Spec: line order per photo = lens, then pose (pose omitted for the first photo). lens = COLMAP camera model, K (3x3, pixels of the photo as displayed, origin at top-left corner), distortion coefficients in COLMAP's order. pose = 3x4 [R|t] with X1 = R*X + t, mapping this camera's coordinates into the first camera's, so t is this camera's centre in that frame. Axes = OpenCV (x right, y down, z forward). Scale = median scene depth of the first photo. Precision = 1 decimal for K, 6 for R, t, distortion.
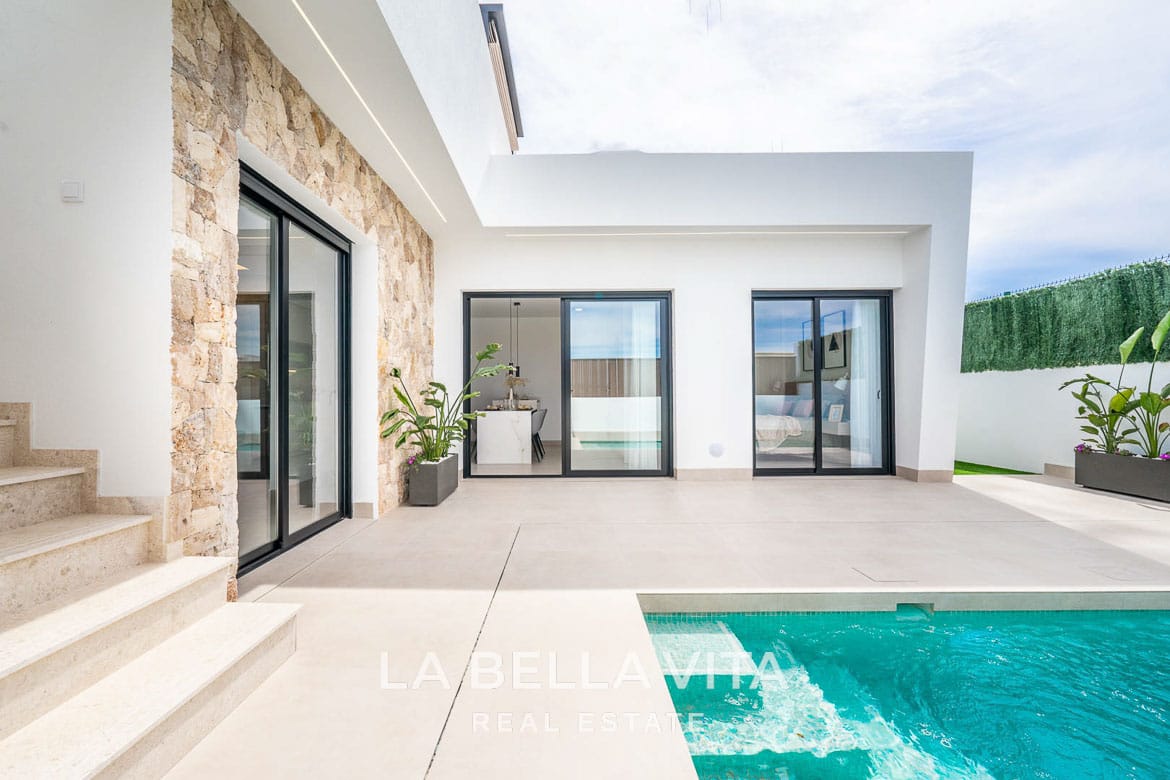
lens RADIAL K [[510.8, 0, 573.6], [0, 510.8, 393.6], [0, 0, 1]] dist [-0.005592, 0.000832]
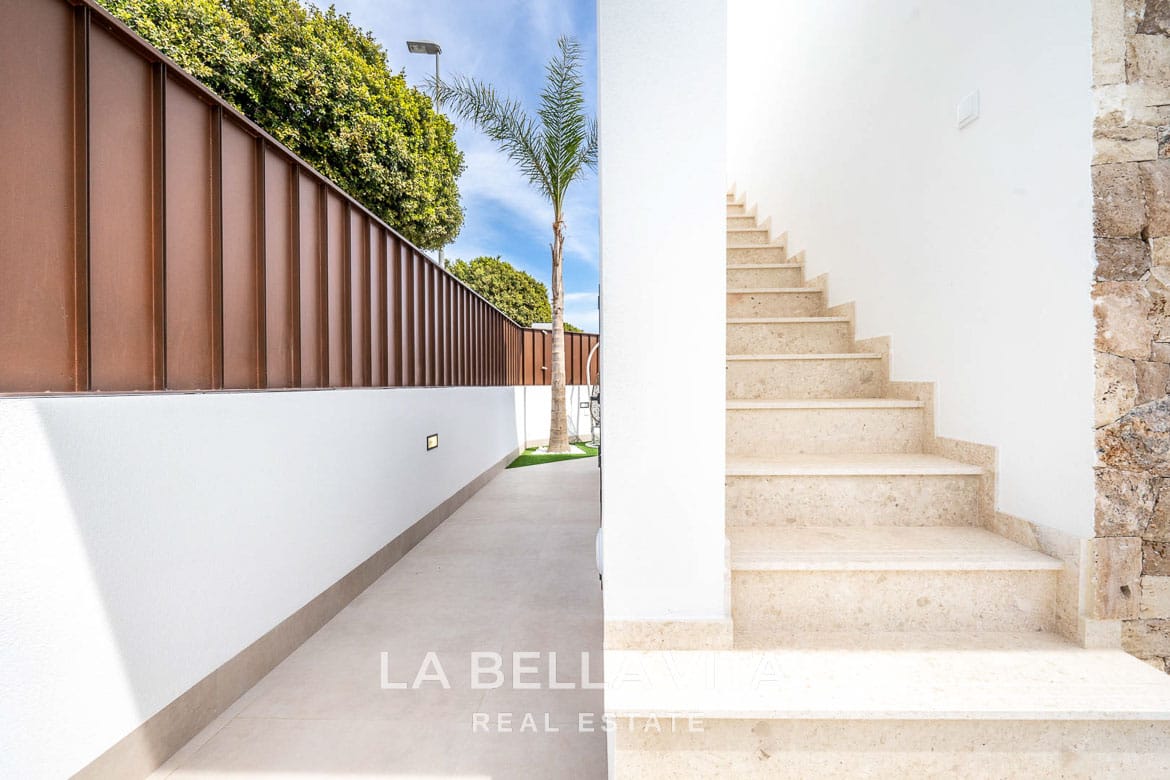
lens RADIAL K [[510.8, 0, 580.8], [0, 510.8, 388.3], [0, 0, 1]] dist [-0.005592, 0.000832]
pose [[-0.035268, 0.013456, -0.999287, -0.182101], [0.014672, 0.999809, 0.012945, 0.008124], [0.999270, -0.014205, -0.035459, 0.427788]]
